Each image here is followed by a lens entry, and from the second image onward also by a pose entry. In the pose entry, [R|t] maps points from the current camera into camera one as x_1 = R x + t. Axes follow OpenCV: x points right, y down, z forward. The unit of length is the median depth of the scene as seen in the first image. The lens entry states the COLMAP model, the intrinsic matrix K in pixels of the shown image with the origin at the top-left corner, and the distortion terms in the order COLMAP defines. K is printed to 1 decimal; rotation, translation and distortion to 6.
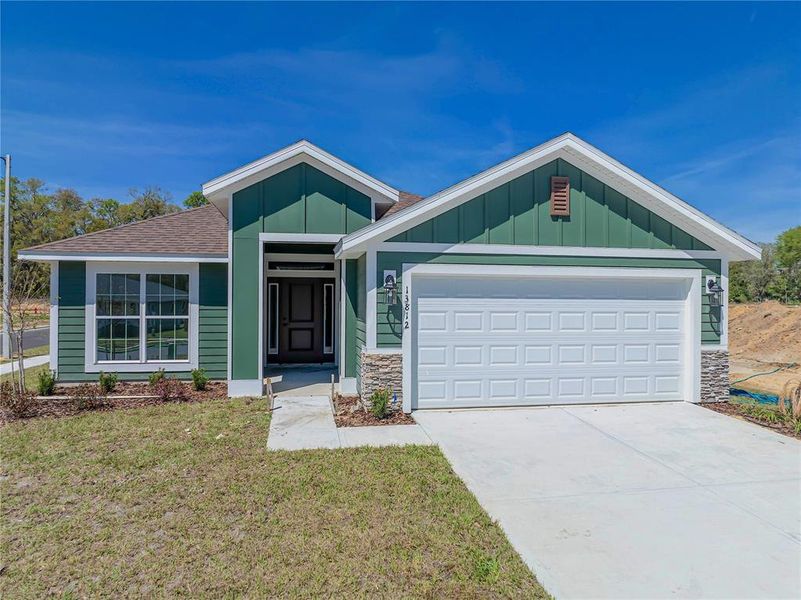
lens RADIAL K [[552.7, 0, 400.5], [0, 552.7, 300.0], [0, 0, 1]] dist [-0.002738, 0.001890]
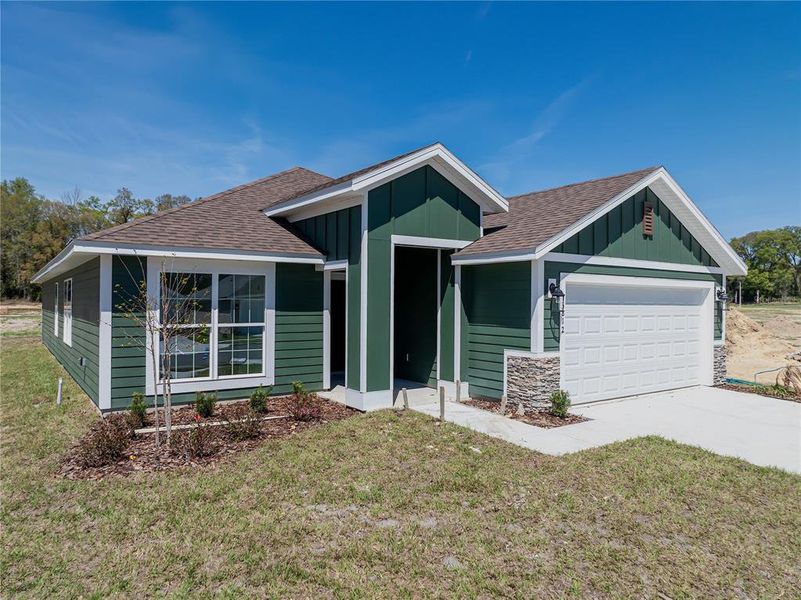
lens RADIAL K [[552.7, 0, 400.5], [0, 552.7, 300.0], [0, 0, 1]] dist [-0.002738, 0.001890]
pose [[0.908083, 0.003787, 0.418774, -0.656270], [-0.004707, 0.999988, 0.001163, -0.011222], [-0.418765, -0.003027, 0.908090, 0.136755]]
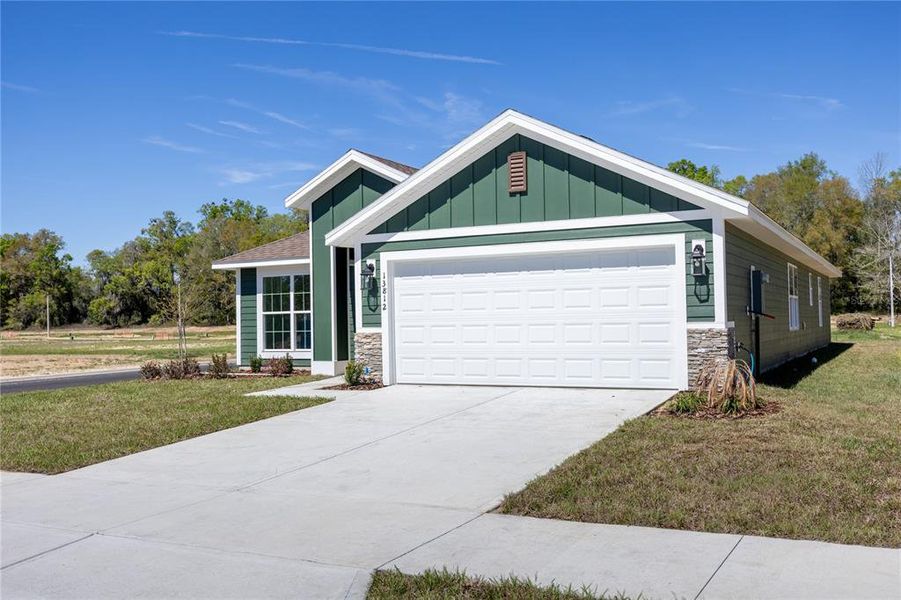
lens RADIAL K [[830.2, 0, 450.5], [0, 830.2, 300.0], [0, 0, 1]] dist [-0.002314, -0.002086]
pose [[0.789491, -0.036467, -0.612678, 1.034867], [0.022935, 0.999289, -0.029925, 0.076617], [0.613334, 0.009574, 0.789766, -0.223969]]
